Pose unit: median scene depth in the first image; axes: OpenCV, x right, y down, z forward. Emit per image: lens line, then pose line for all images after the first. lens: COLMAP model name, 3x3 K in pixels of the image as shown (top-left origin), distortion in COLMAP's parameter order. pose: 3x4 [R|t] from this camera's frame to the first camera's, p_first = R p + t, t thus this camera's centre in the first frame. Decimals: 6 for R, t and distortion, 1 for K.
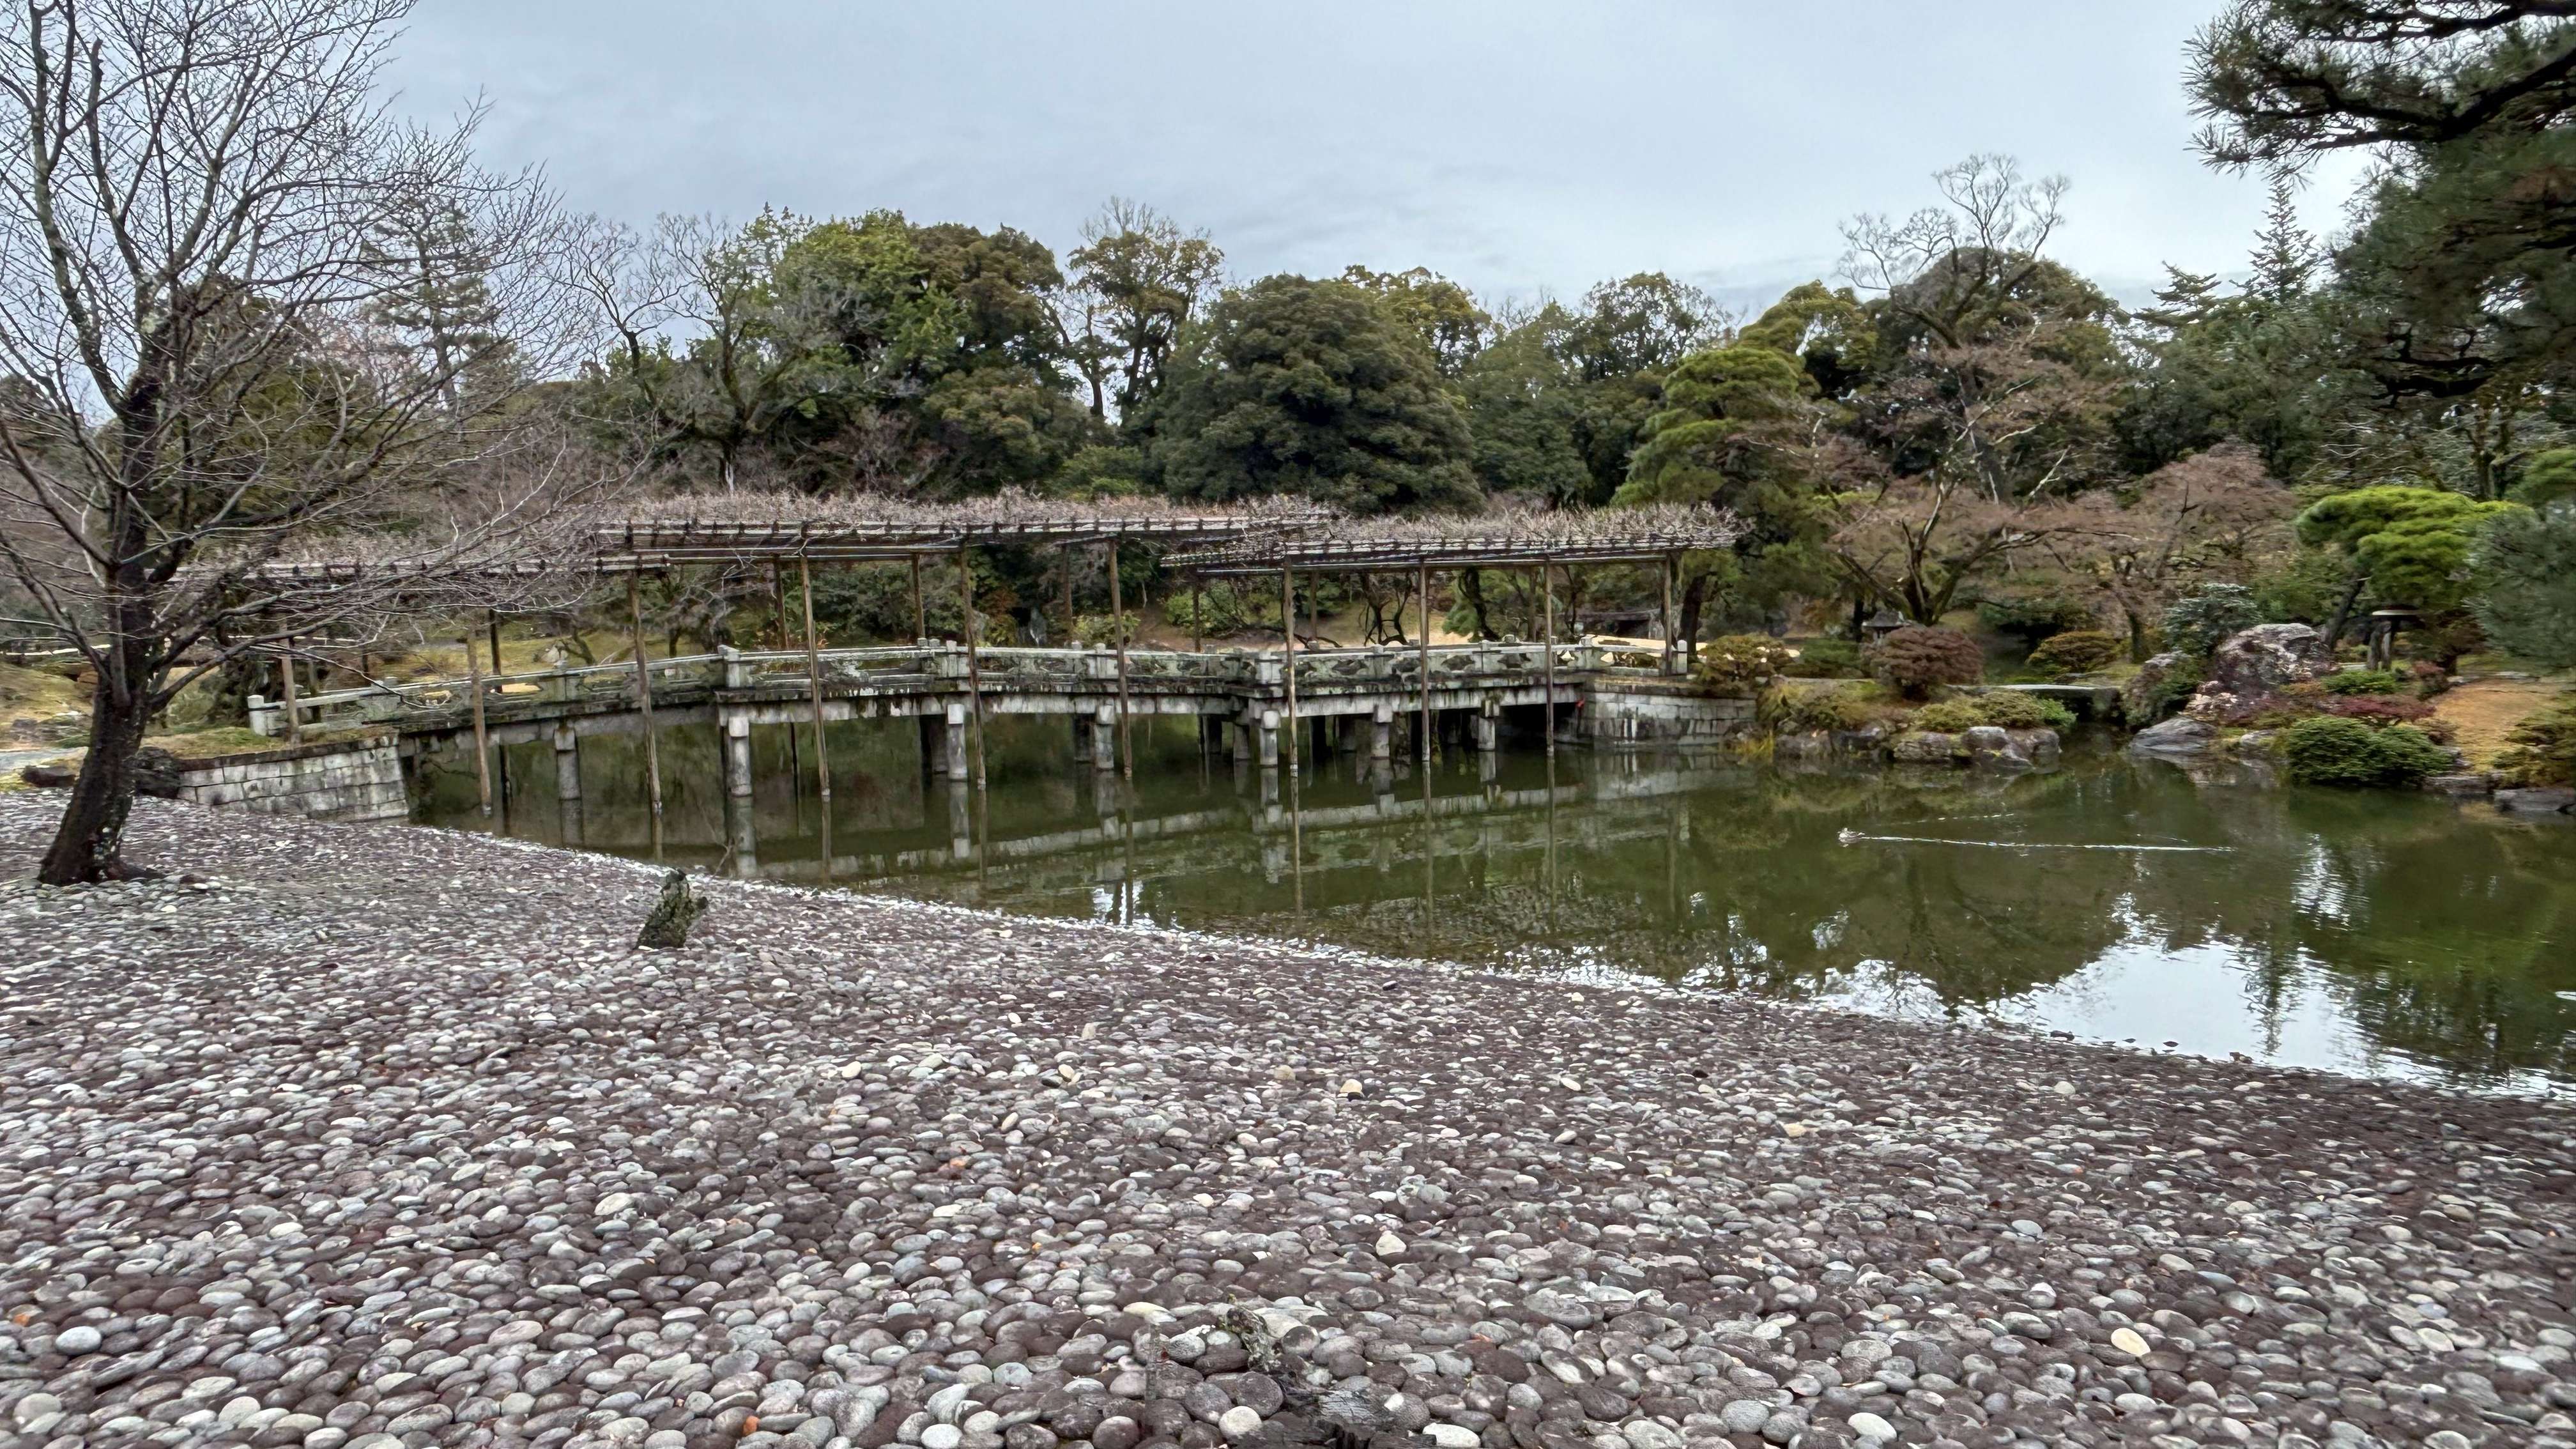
lens RADIAL K [[1657.6, 0, 1294.2], [0, 1657.6, 732.2], [0, 0, 1]] dist [0.035458, -0.050646]
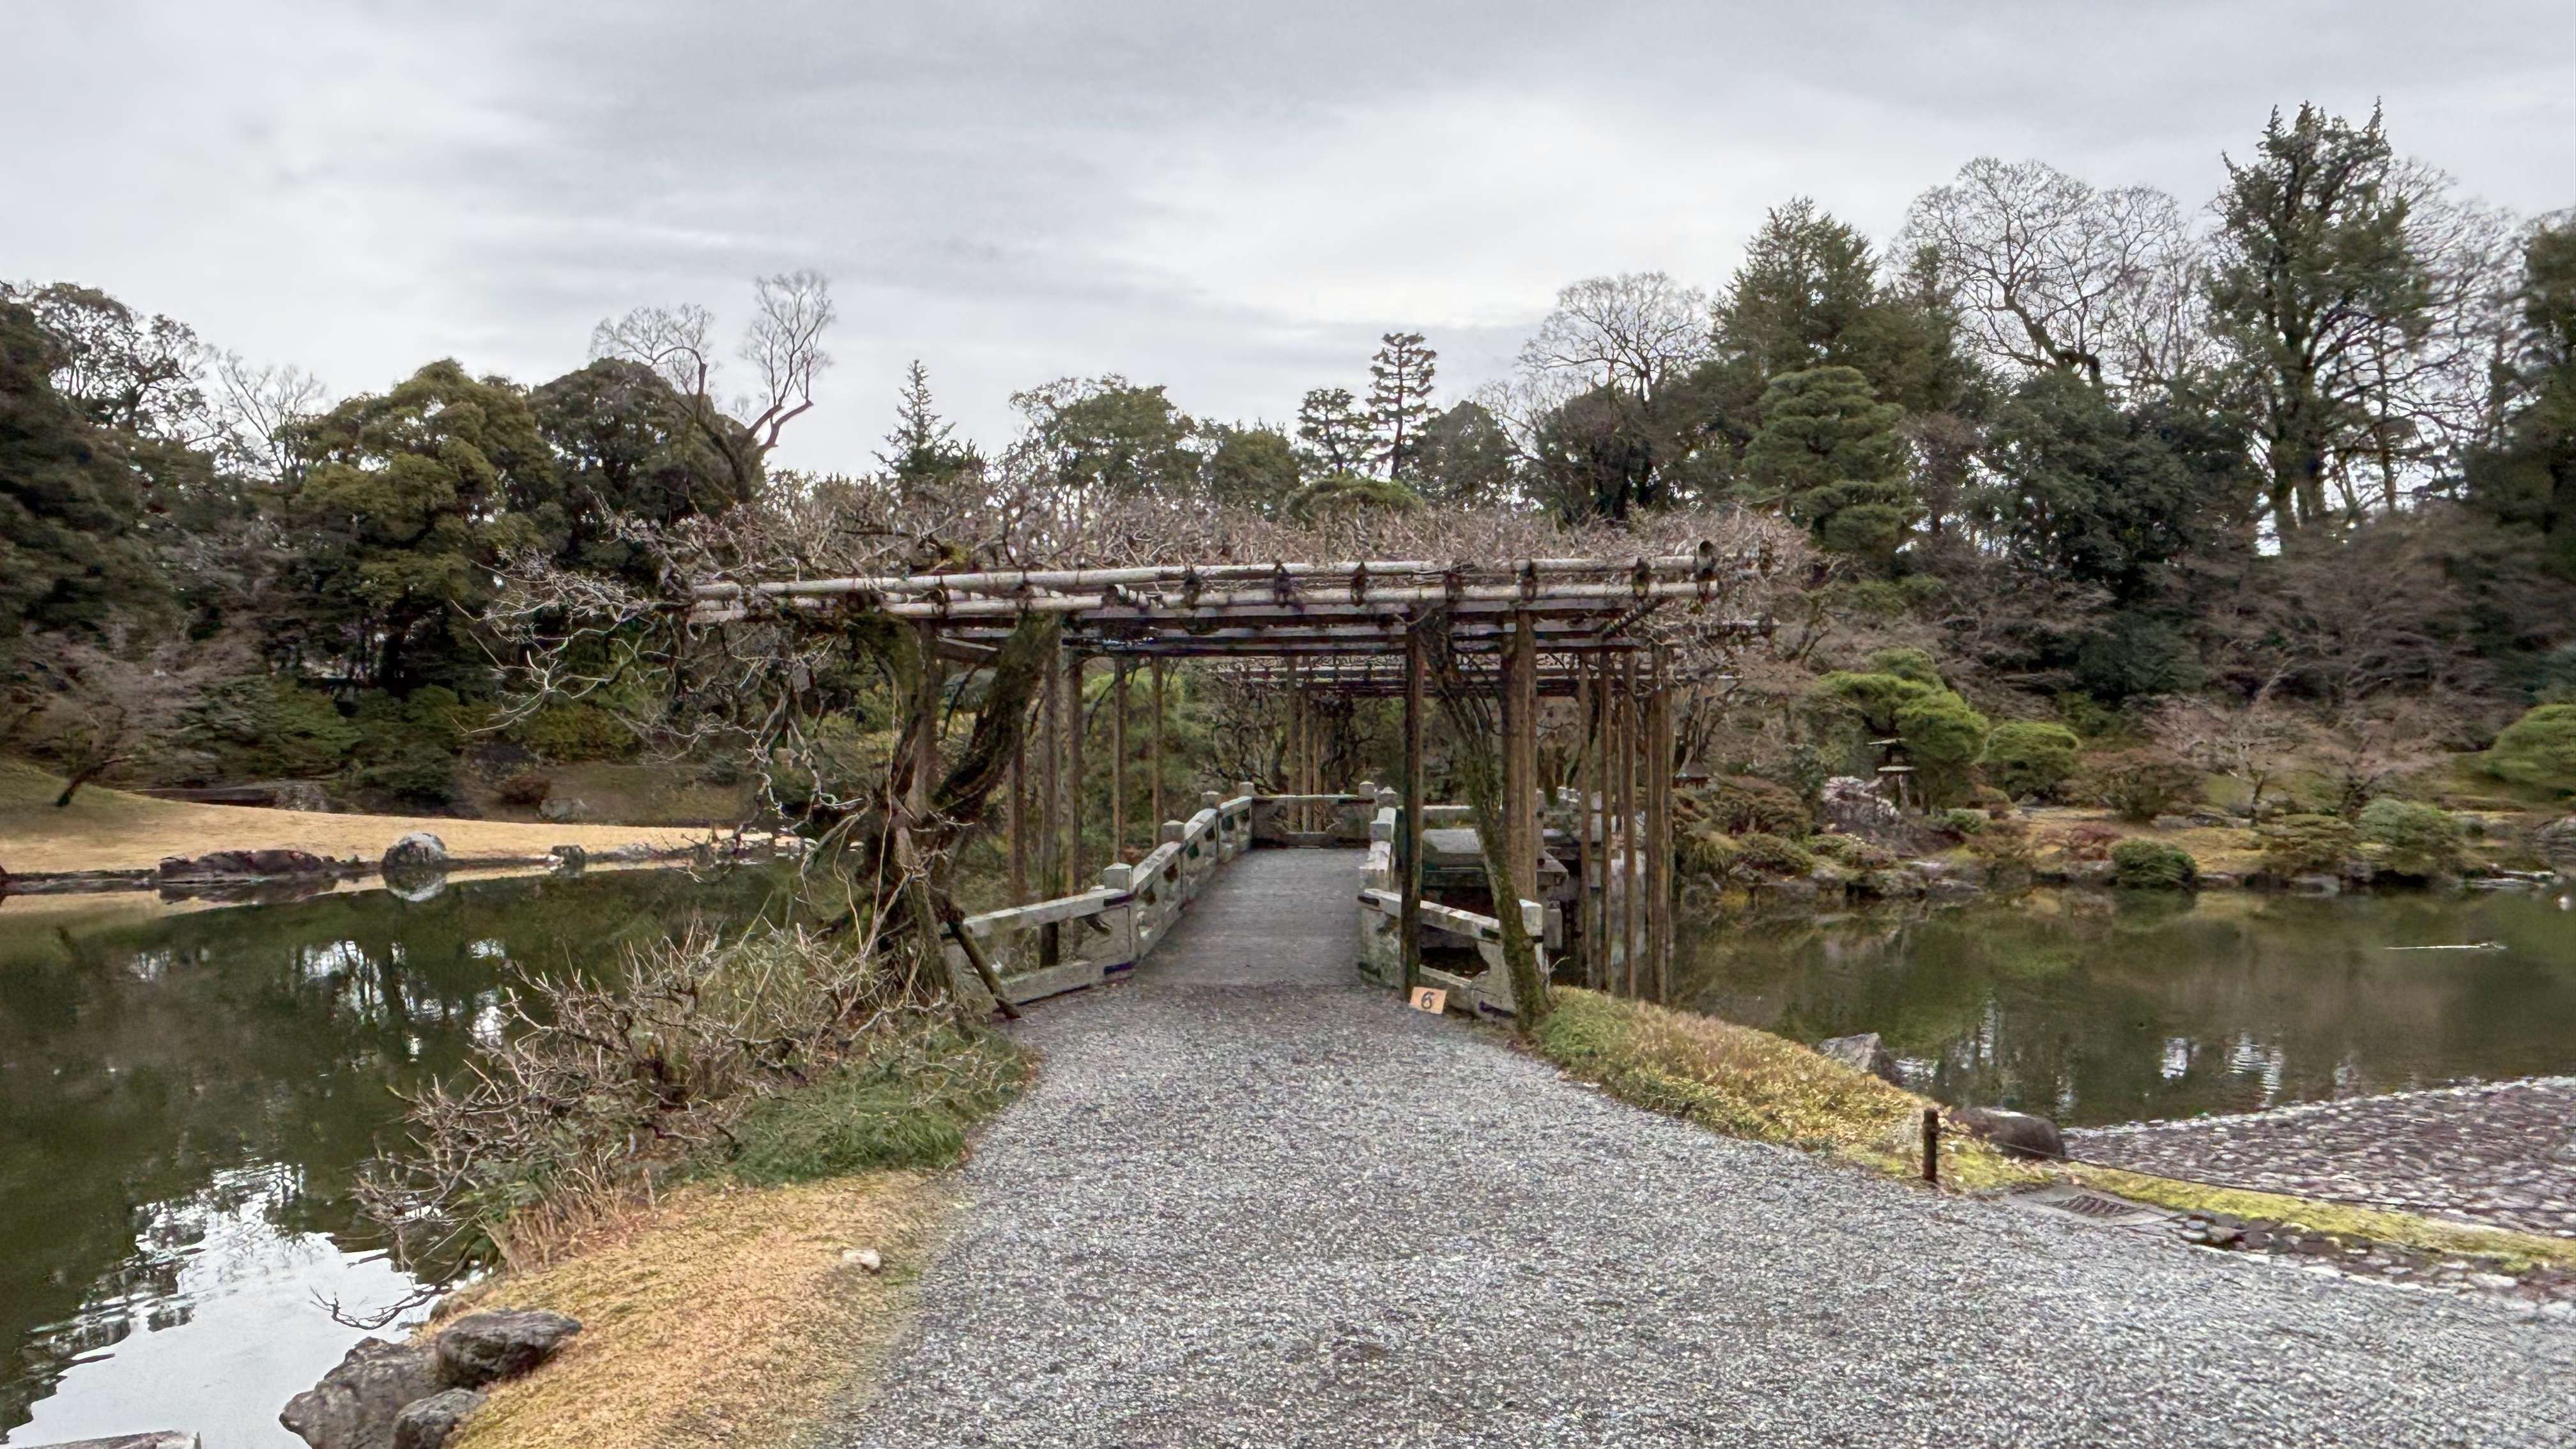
lens RADIAL K [[1958.2, 0, 1306.3], [0, 1958.2, 715.6], [0, 0, 1]] dist [0.029150, -0.031237]
pose [[0.418980, 0.039098, 0.907153, -0.887912], [0.071600, 0.994539, -0.075934, -0.027831], [-0.905168, 0.096767, 0.413893, 0.743190]]
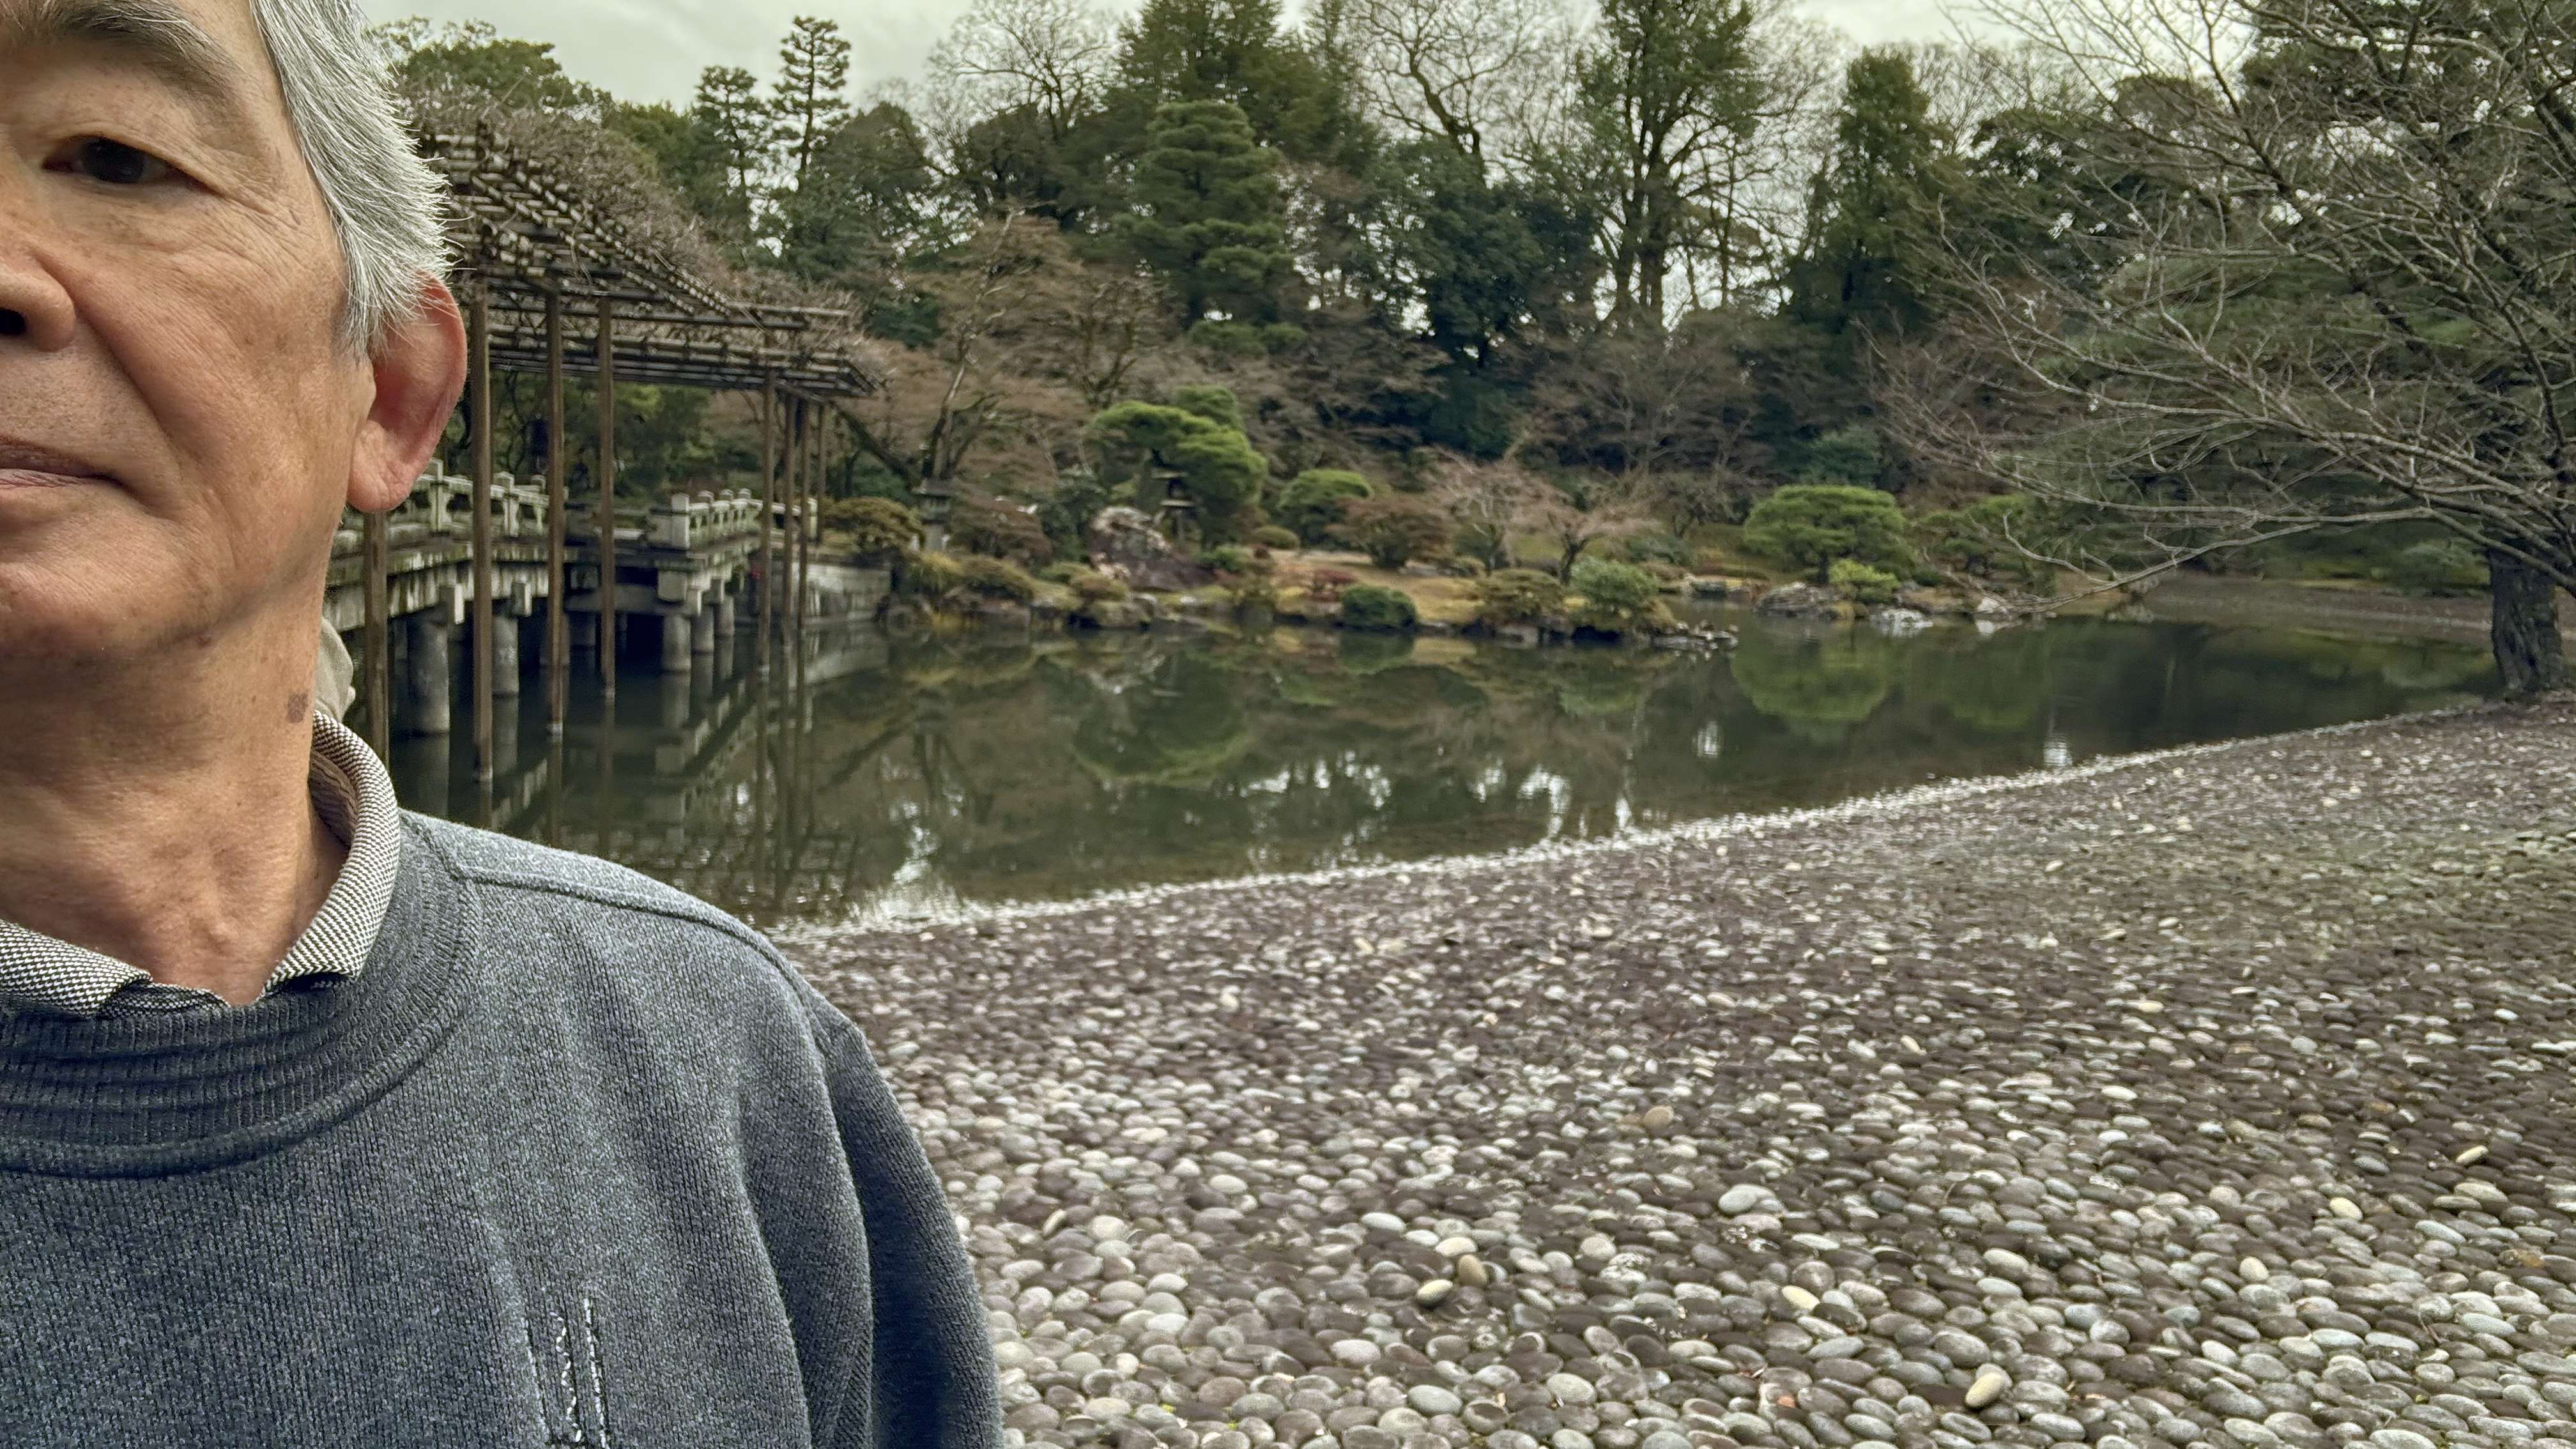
lens RADIAL K [[1768.5, 0, 1286.0], [0, 1768.5, 743.5], [0, 0, 1]] dist [0.093108, -0.113594]
pose [[0.185511, -0.100491, 0.977490, -0.688142], [0.015351, 0.994932, 0.099371, -0.018756], [-0.982522, -0.003429, 0.186113, 0.622977]]
